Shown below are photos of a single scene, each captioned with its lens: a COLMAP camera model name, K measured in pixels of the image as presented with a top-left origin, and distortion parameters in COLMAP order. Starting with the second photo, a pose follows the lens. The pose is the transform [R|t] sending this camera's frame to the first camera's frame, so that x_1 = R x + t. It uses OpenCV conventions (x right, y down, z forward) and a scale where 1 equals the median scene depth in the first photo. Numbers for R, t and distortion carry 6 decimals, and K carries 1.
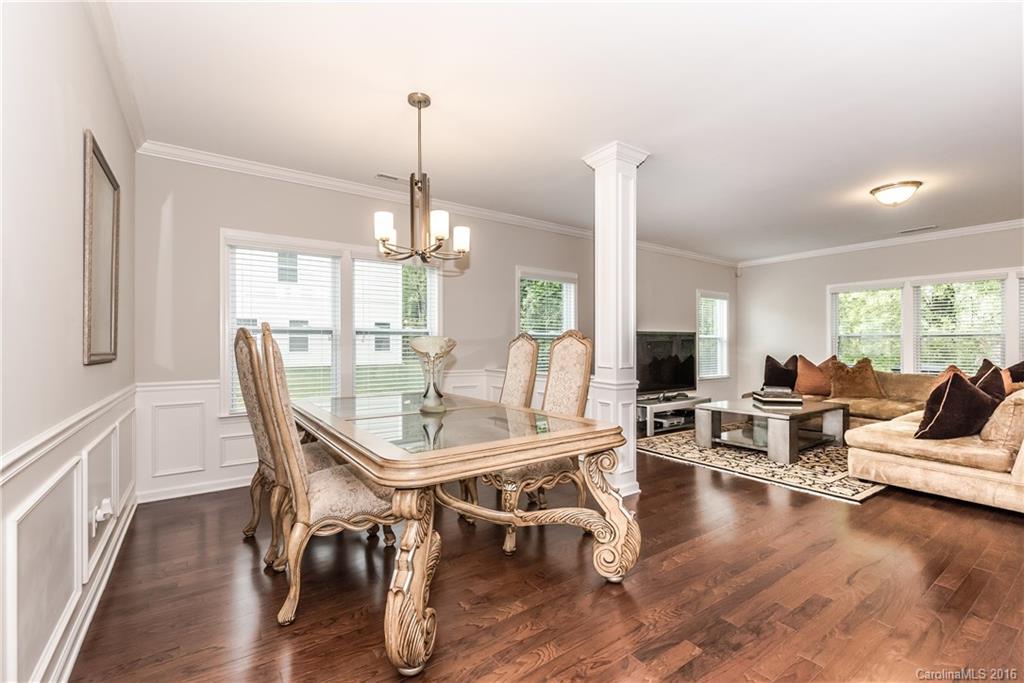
lens RADIAL K [[443.7, 0, 513.3], [0, 443.7, 346.4], [0, 0, 1]] dist [0.001366, -0.000954]
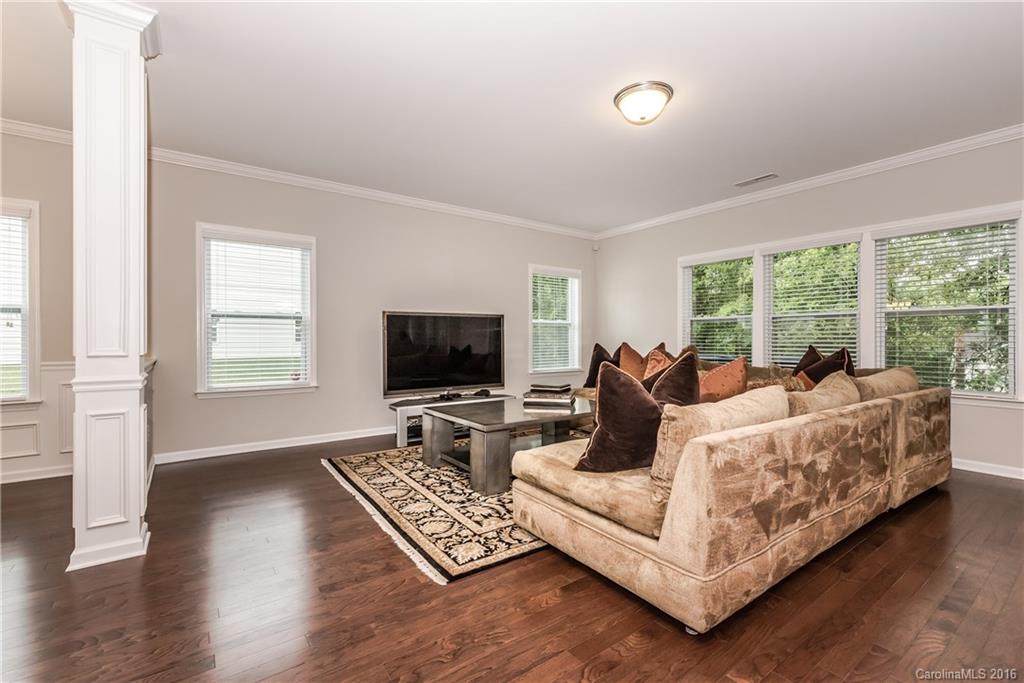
lens RADIAL K [[443.7, 0, 511.9], [0, 443.7, 337.7], [0, 0, 1]] dist [0.001366, -0.000954]
pose [[0.999999, -0.000865, -0.000778, 0.660049], [0.000860, 0.999980, -0.006319, 0.022976], [0.000783, 0.006319, 0.999980, 0.307322]]
